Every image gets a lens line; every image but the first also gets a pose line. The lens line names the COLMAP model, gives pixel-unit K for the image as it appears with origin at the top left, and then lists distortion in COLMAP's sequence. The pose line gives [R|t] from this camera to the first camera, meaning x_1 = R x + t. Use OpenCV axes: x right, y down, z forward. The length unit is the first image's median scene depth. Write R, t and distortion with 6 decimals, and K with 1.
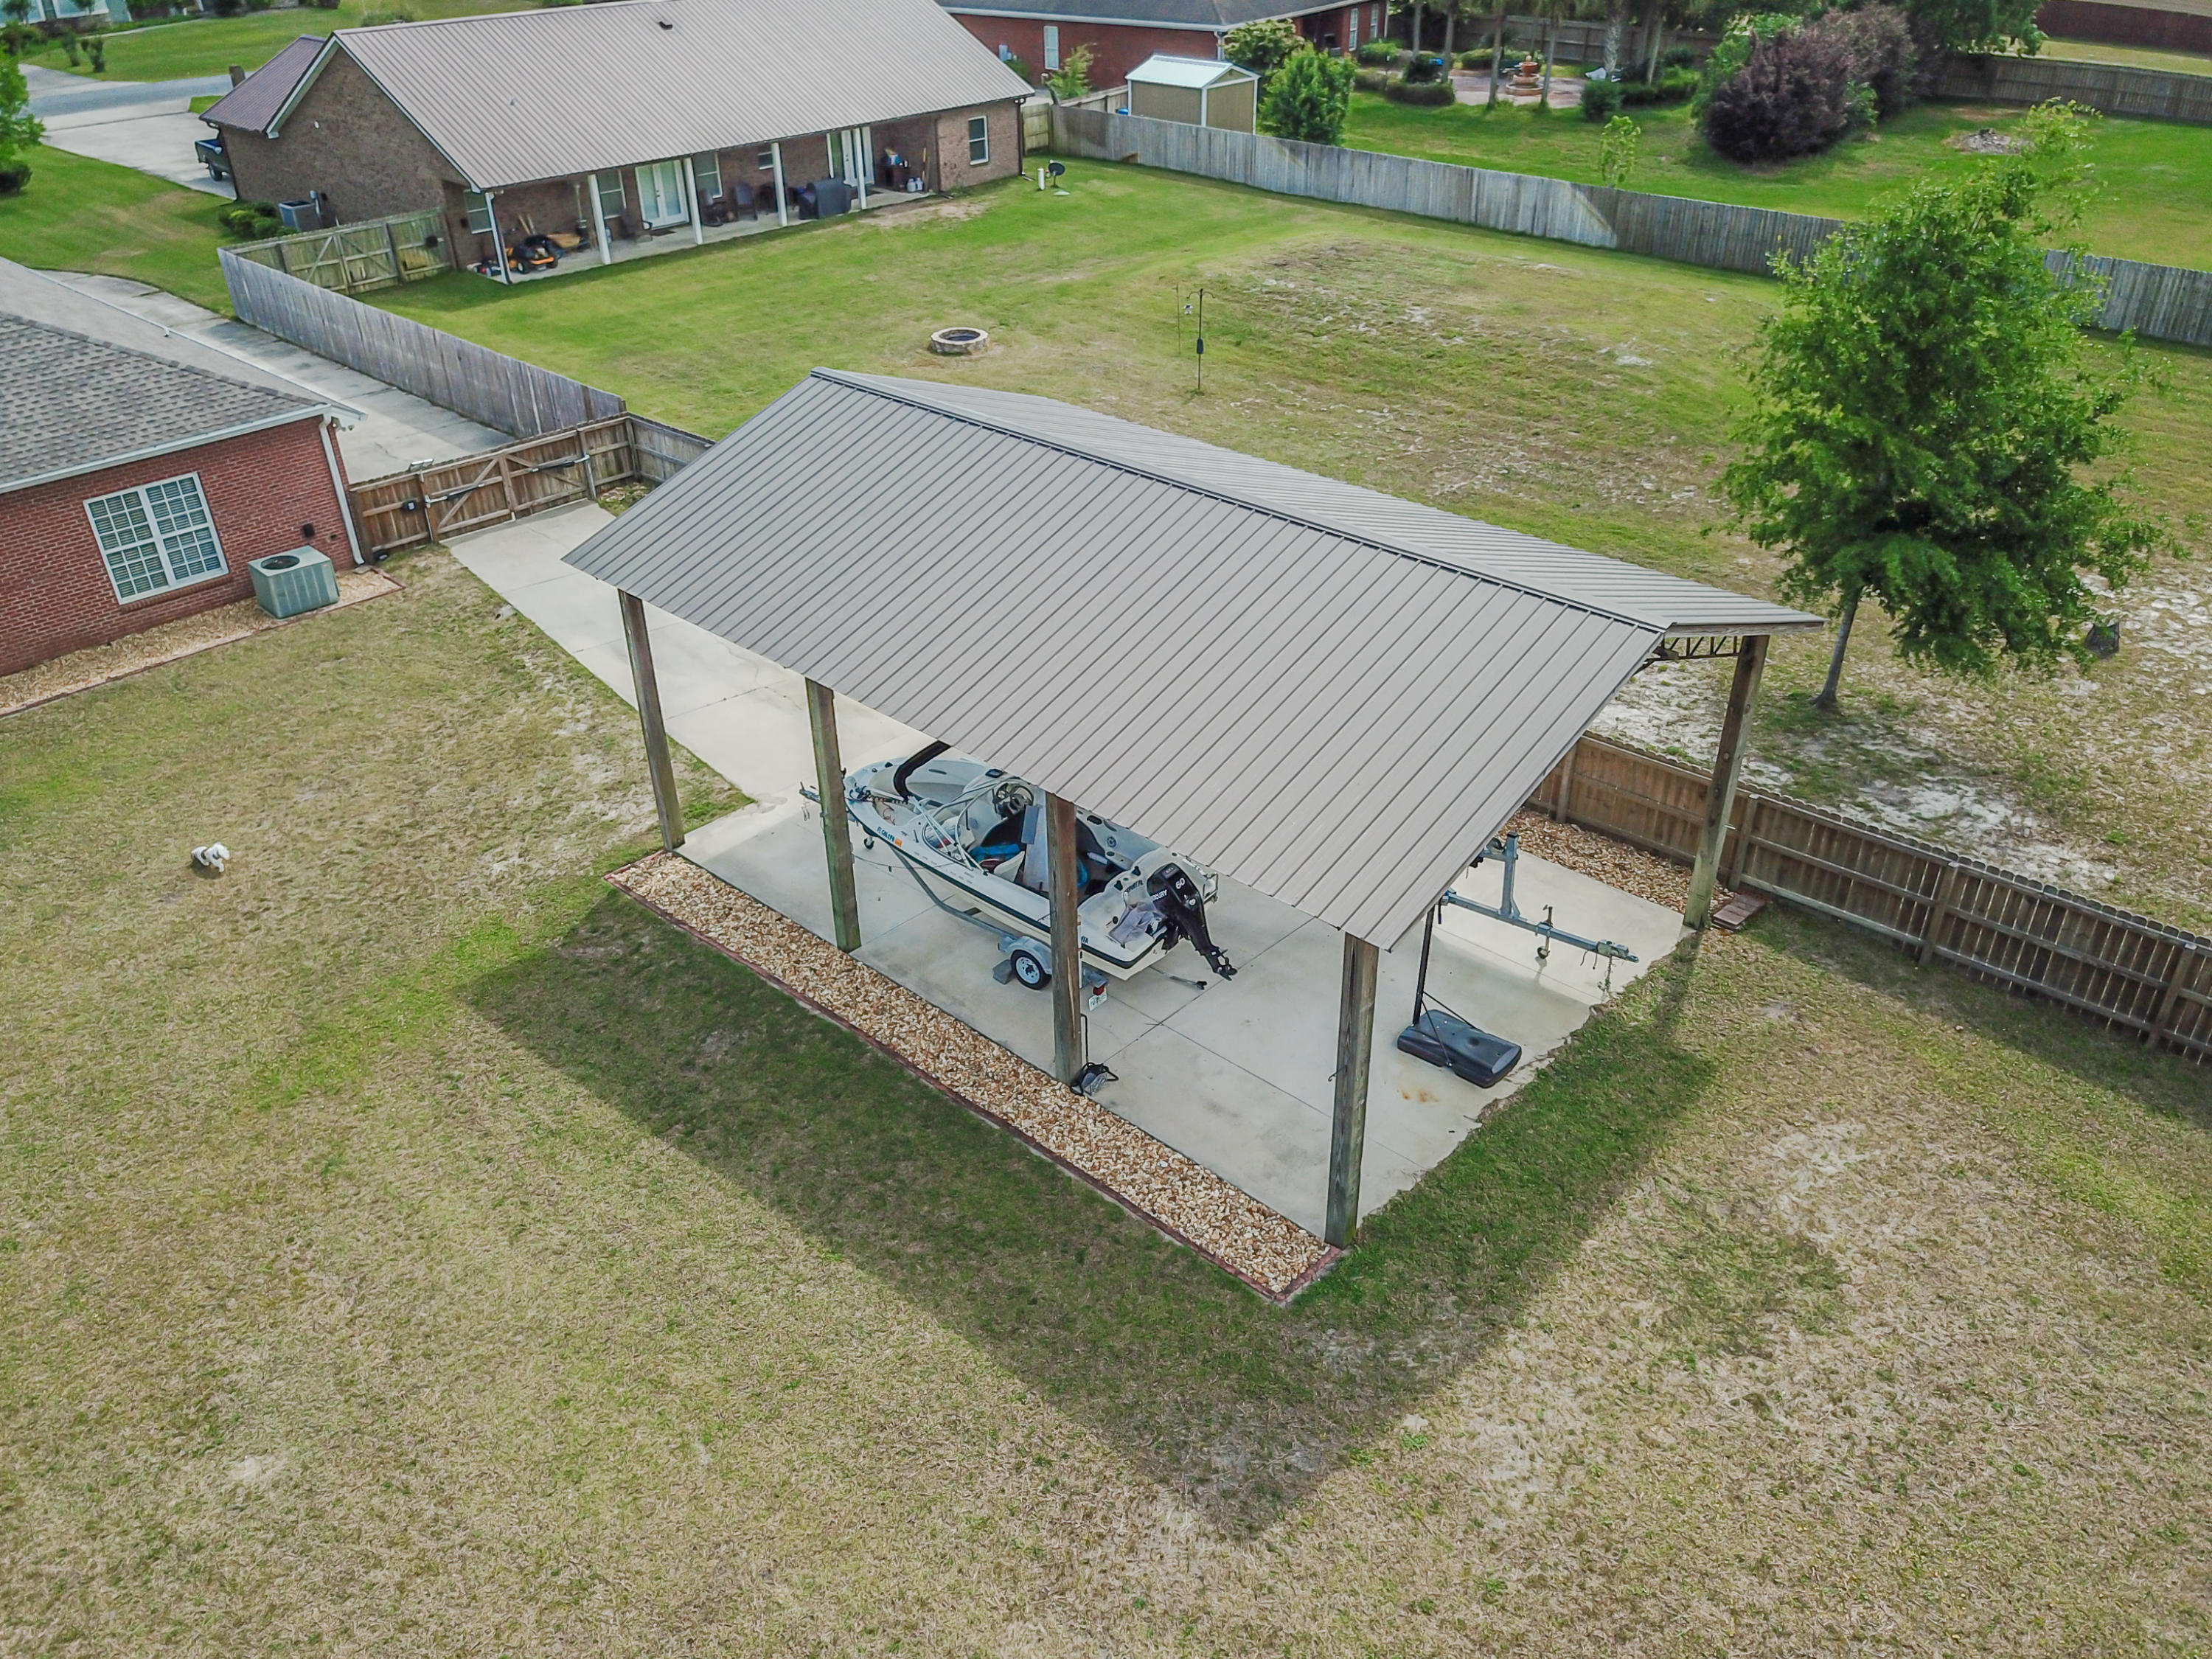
lens RADIAL K [[1692.8, 0, 1113.2], [0, 1692.8, 828.8], [0, 0, 1]] dist [0.027534, -0.013312]
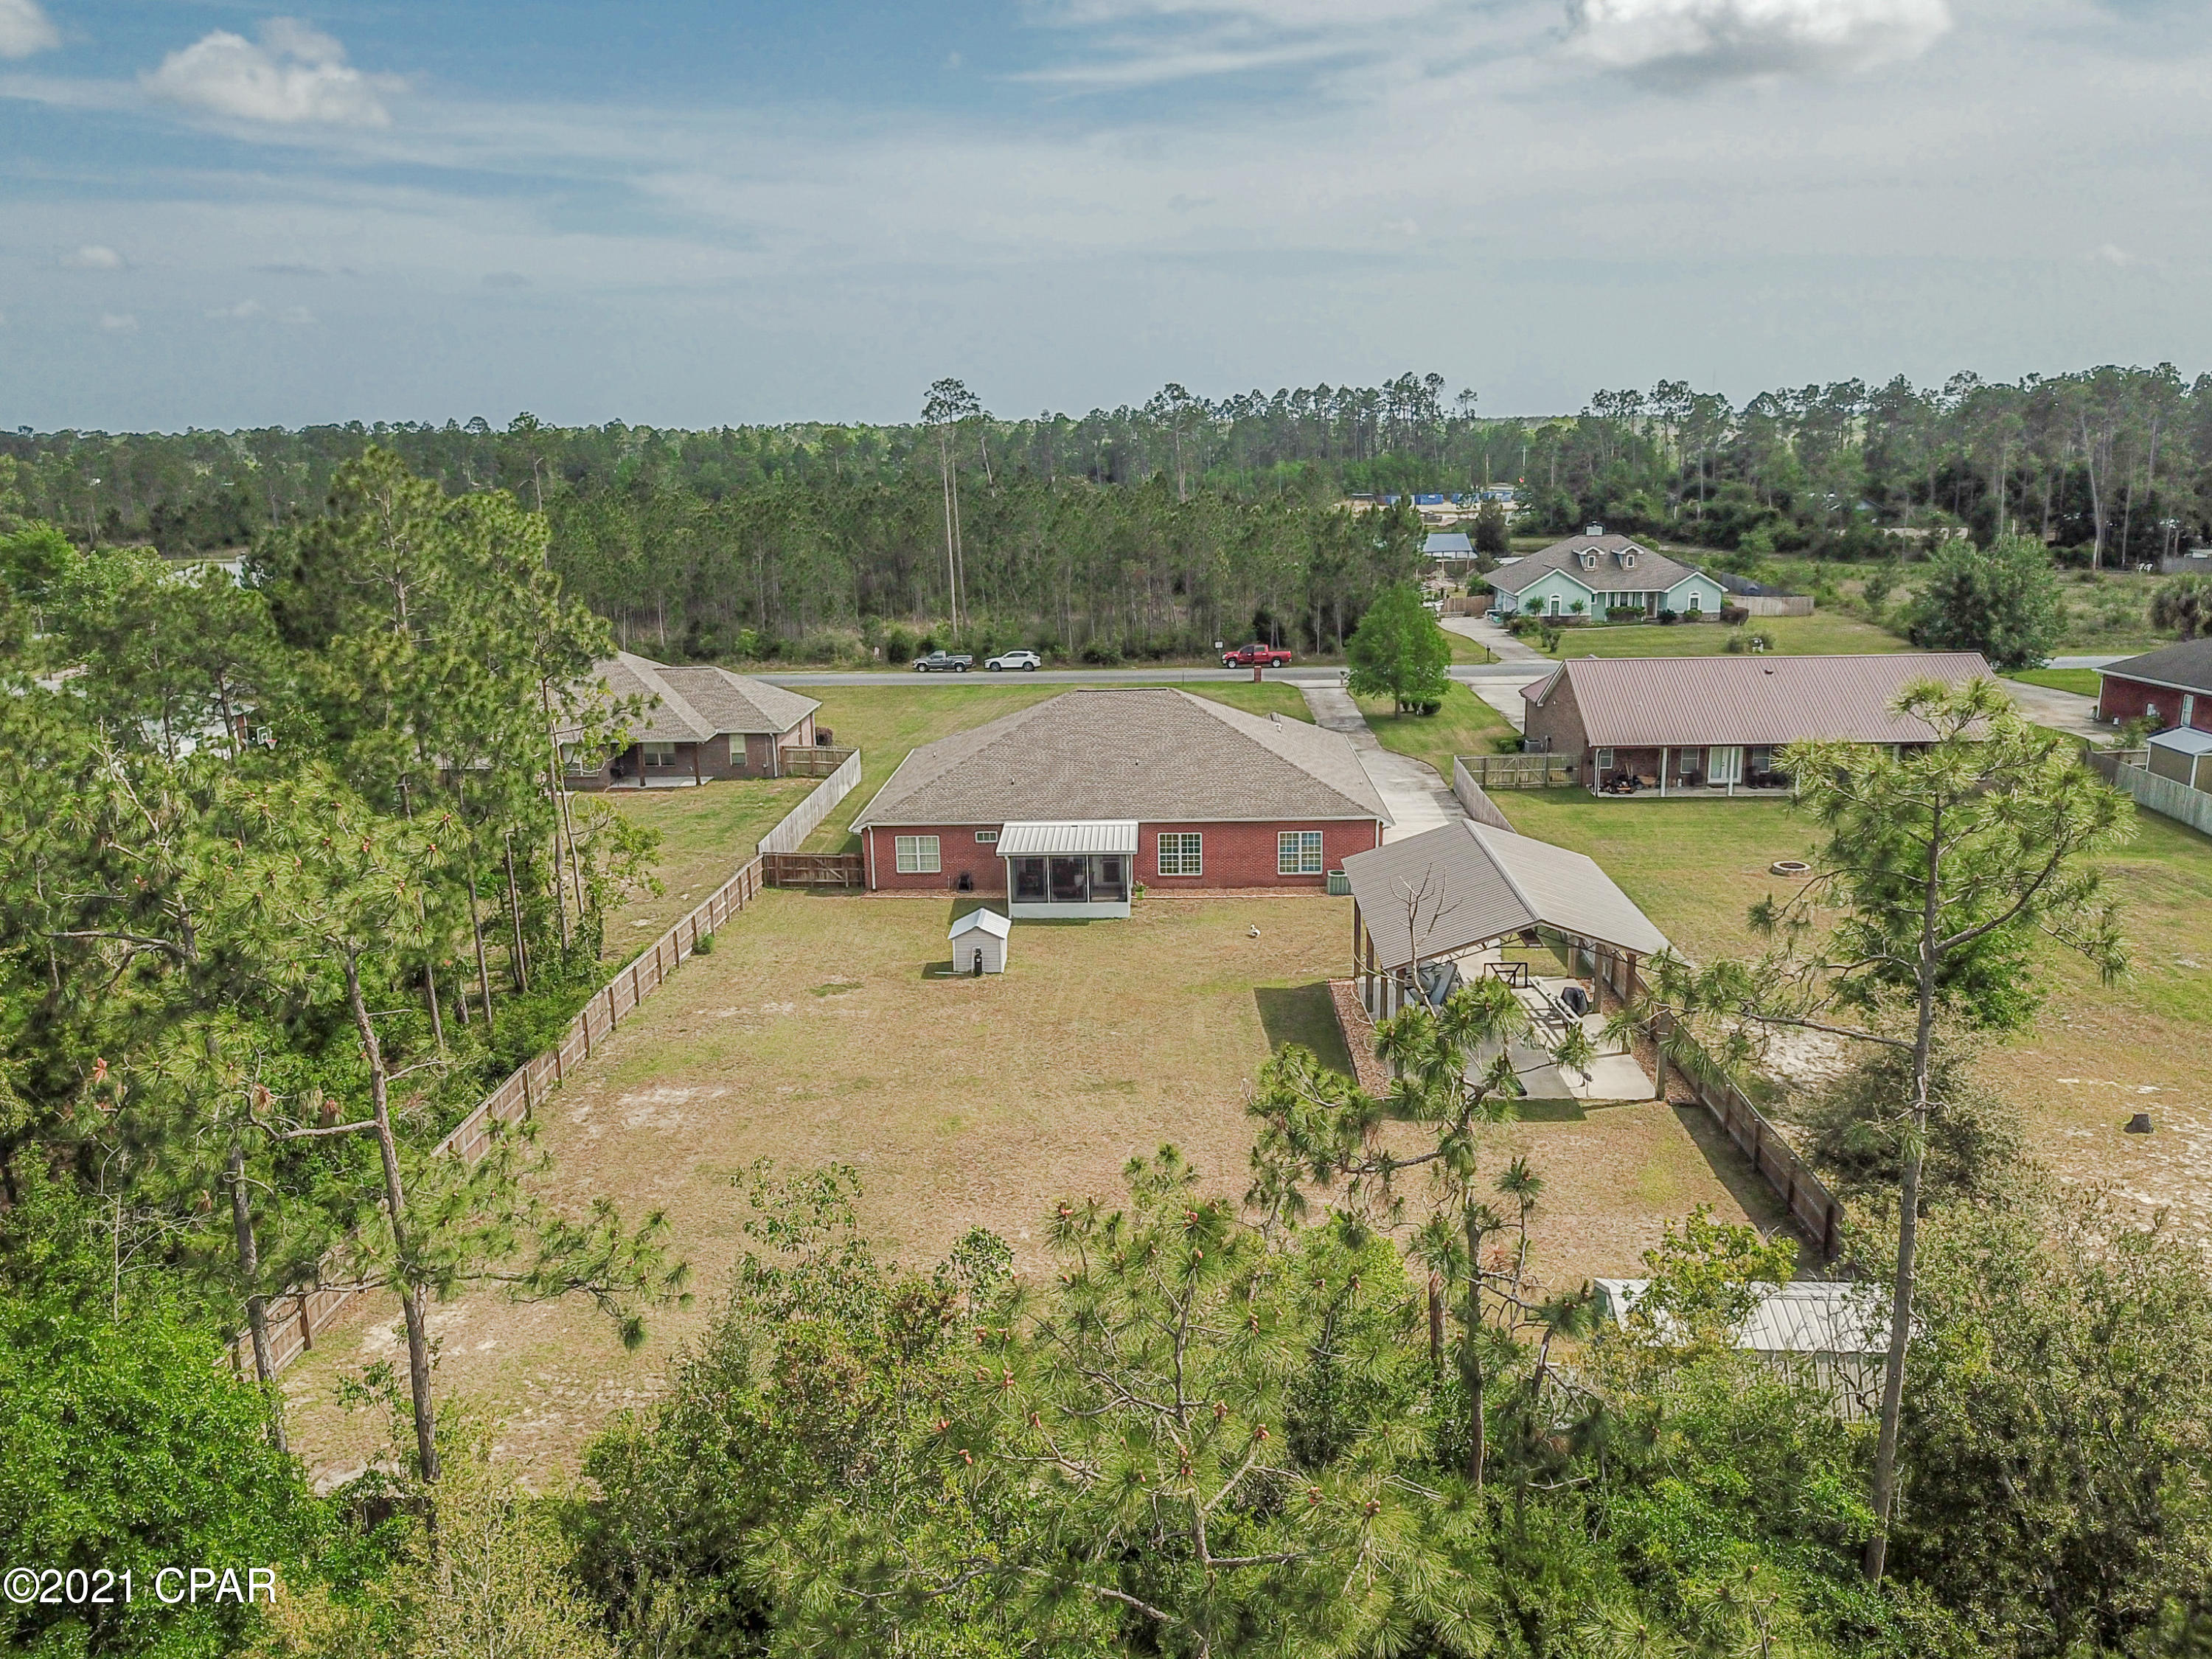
lens RADIAL K [[1692.8, 0, 1113.2], [0, 1692.8, 828.8], [0, 0, 1]] dist [0.027534, -0.013312]
pose [[0.650886, 0.174032, -0.738959, 0.670998], [-0.387940, 0.912935, -0.126698, 0.133822], [0.652572, 0.369137, 0.661730, -0.506315]]
